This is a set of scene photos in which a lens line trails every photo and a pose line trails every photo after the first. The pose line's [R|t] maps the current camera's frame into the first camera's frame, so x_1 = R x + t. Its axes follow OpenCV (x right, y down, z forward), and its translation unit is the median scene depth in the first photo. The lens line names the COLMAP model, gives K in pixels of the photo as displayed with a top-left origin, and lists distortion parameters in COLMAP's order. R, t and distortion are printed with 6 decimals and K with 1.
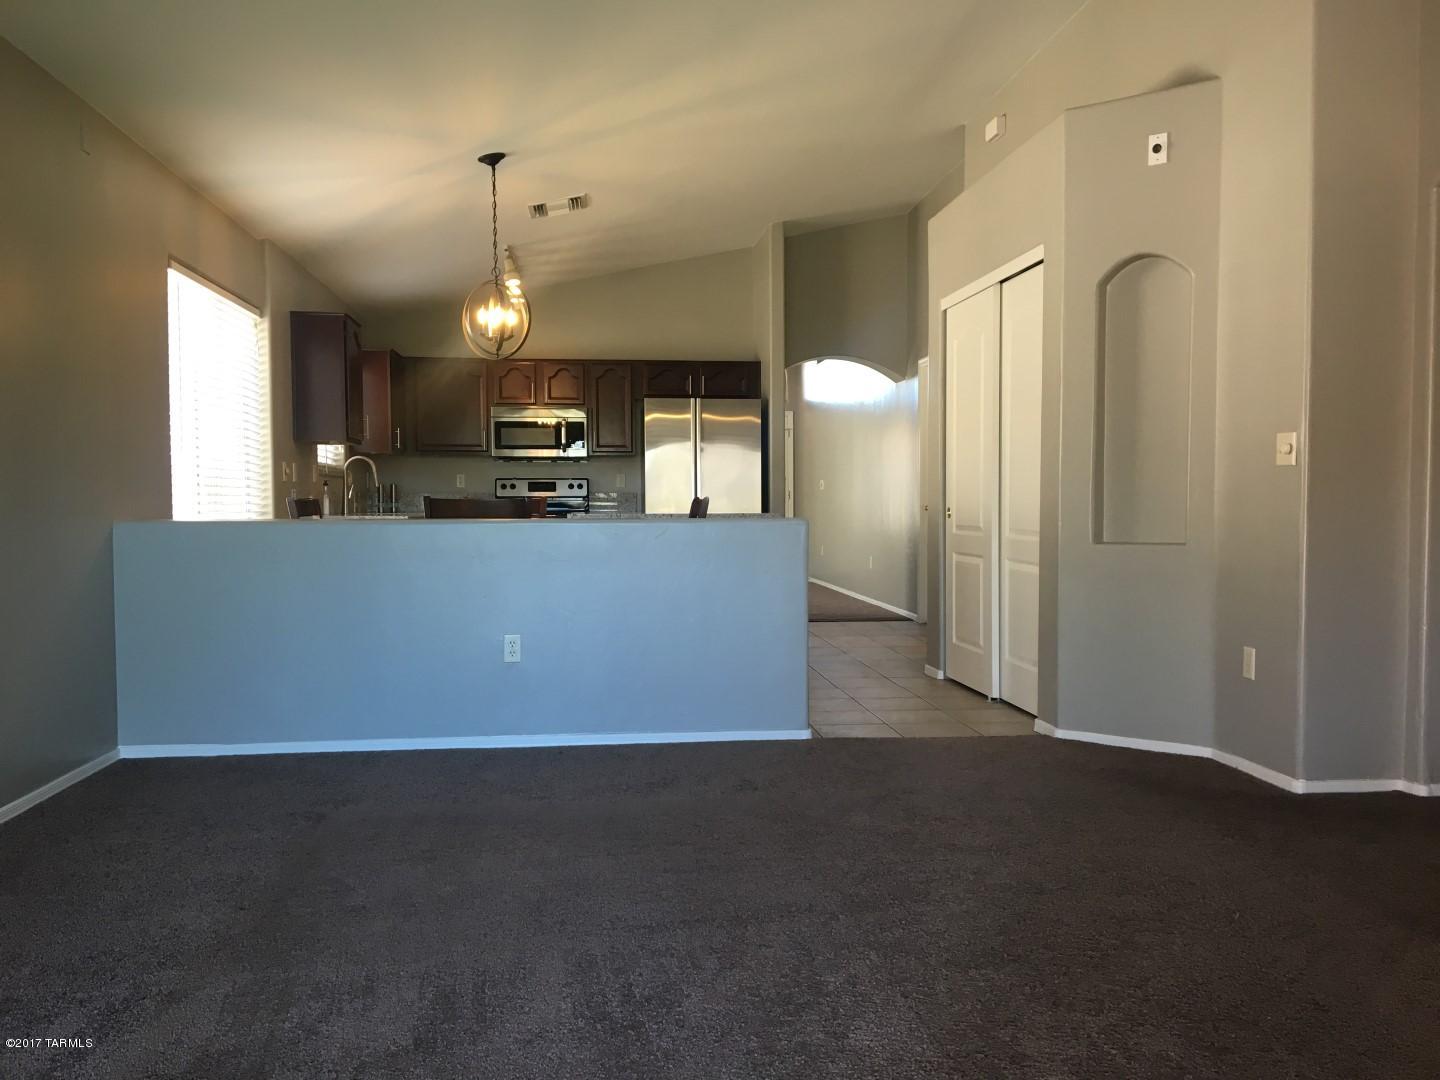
lens RADIAL K [[1210.0, 0, 725.9], [0, 1210.0, 543.1], [0, 0, 1]] dist [0.071726, -0.091712]
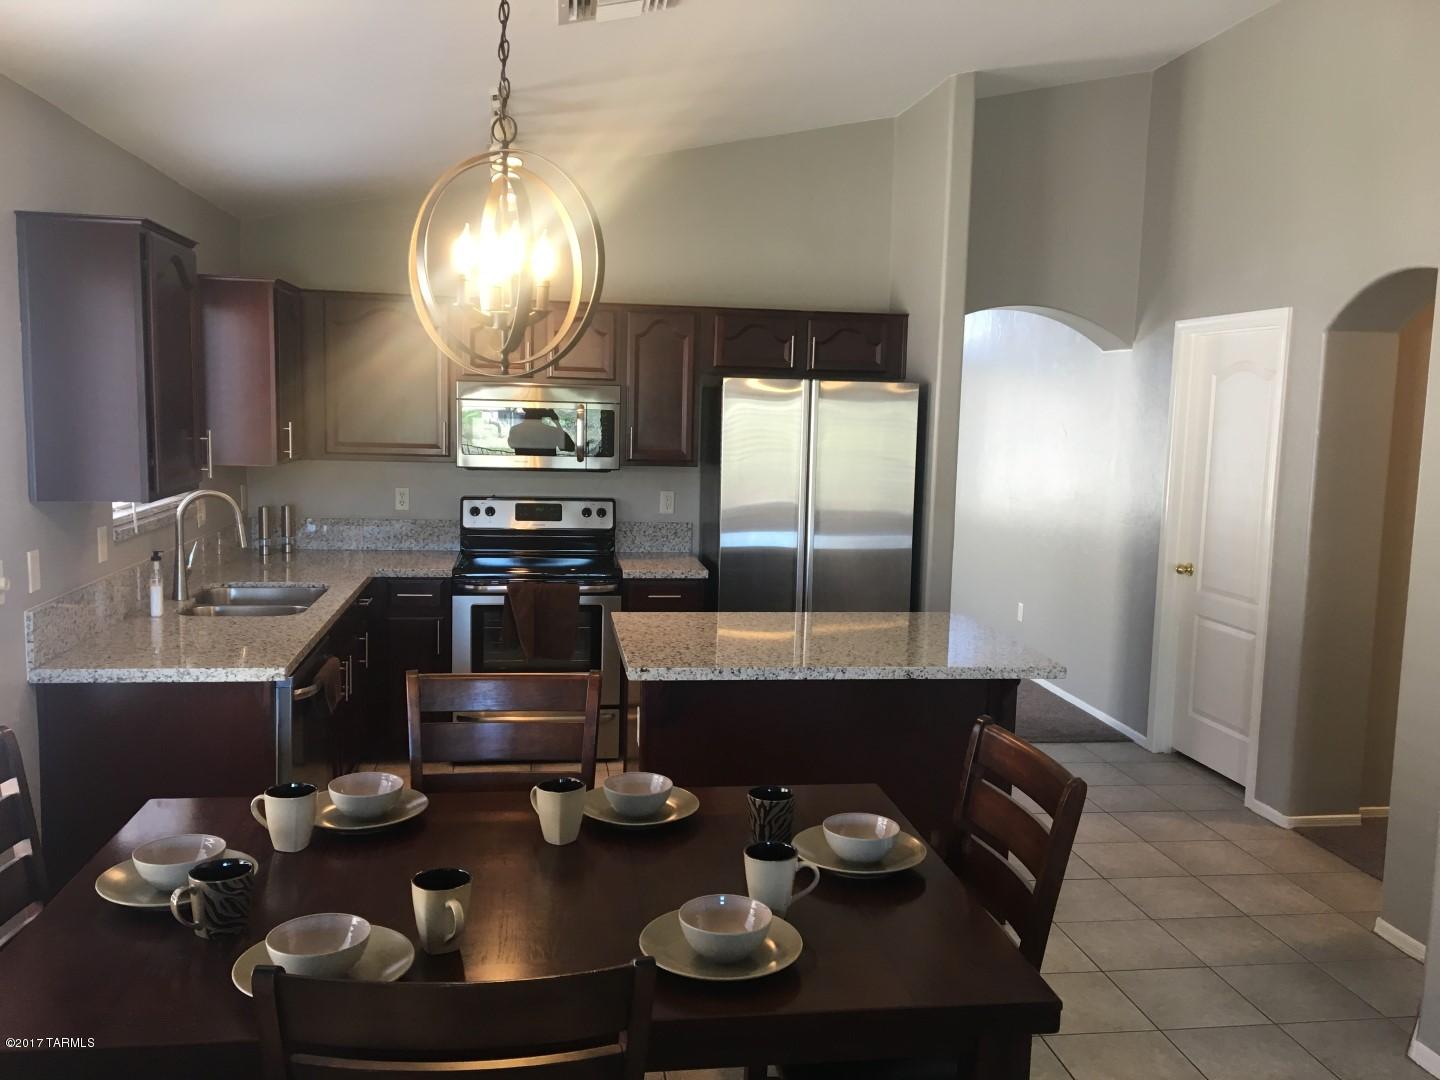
lens RADIAL K [[1210.0, 0, 719.1], [0, 1210.0, 539.8], [0, 0, 1]] dist [0.071726, -0.091712]
pose [[0.998867, 0.025581, 0.040124, -0.088241], [-0.028722, 0.996399, 0.079778, -0.085889], [-0.037939, -0.080840, 0.996005, 0.405412]]
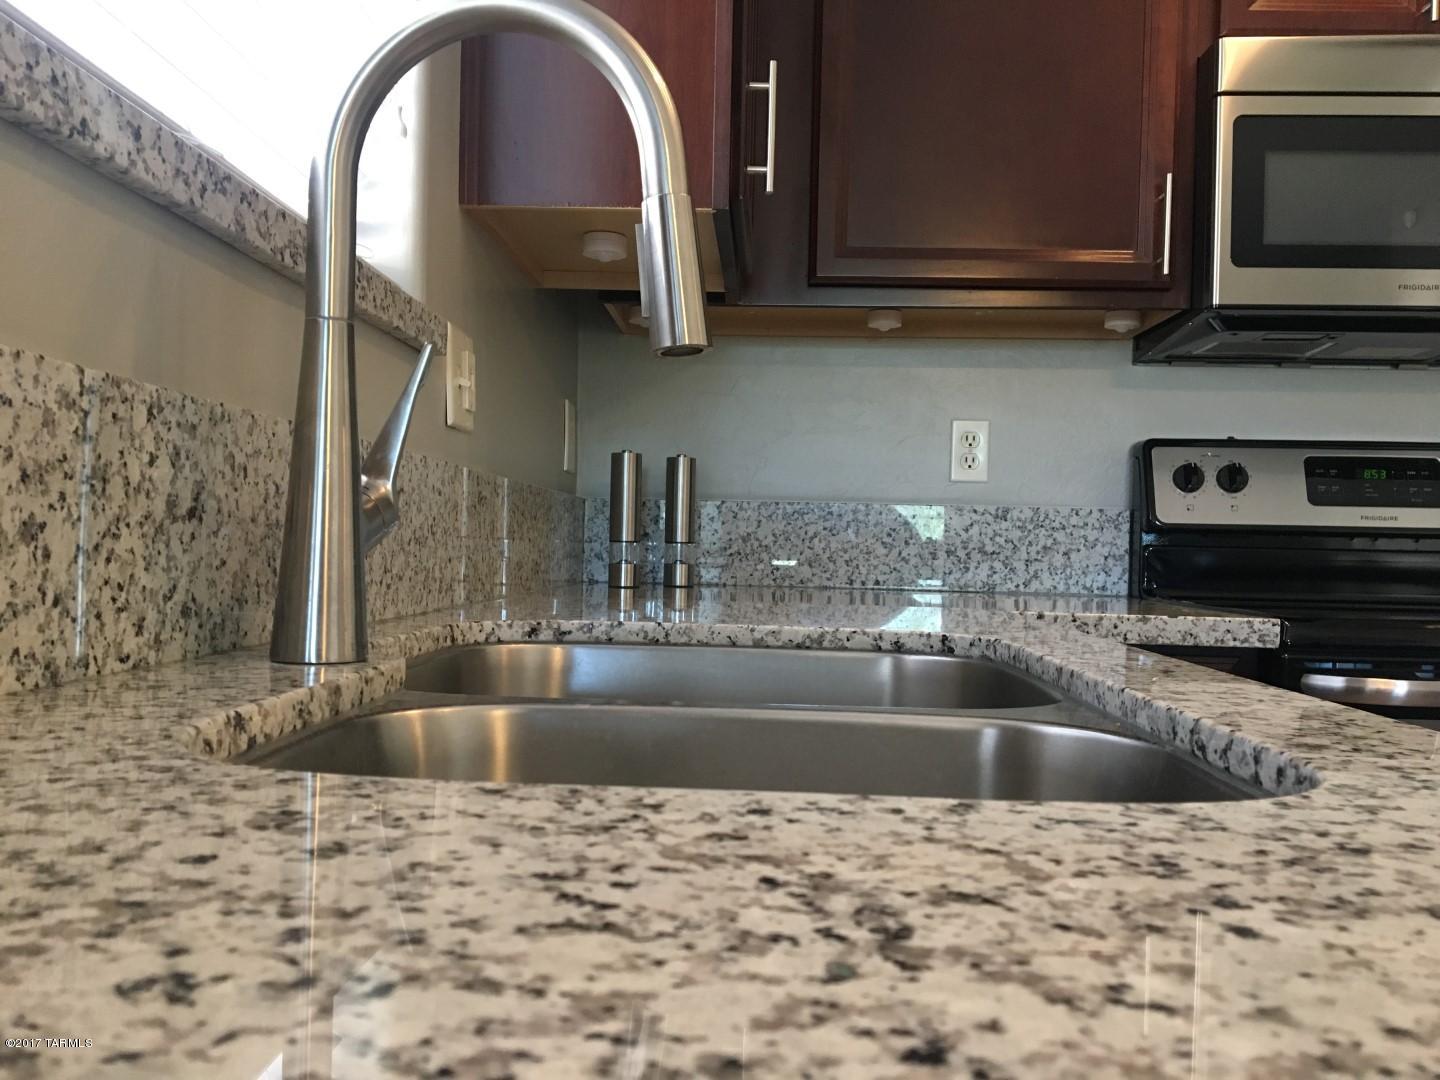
lens RADIAL K [[1210.0, 0, 722.1], [0, 1210.0, 546.3], [0, 0, 1]] dist [0.071726, -0.091712]
pose [[0.987550, 0.024936, -0.155318, -0.235032], [-0.029777, 0.999138, -0.028919, -0.026933], [0.154463, 0.033184, 0.987441, 0.797476]]
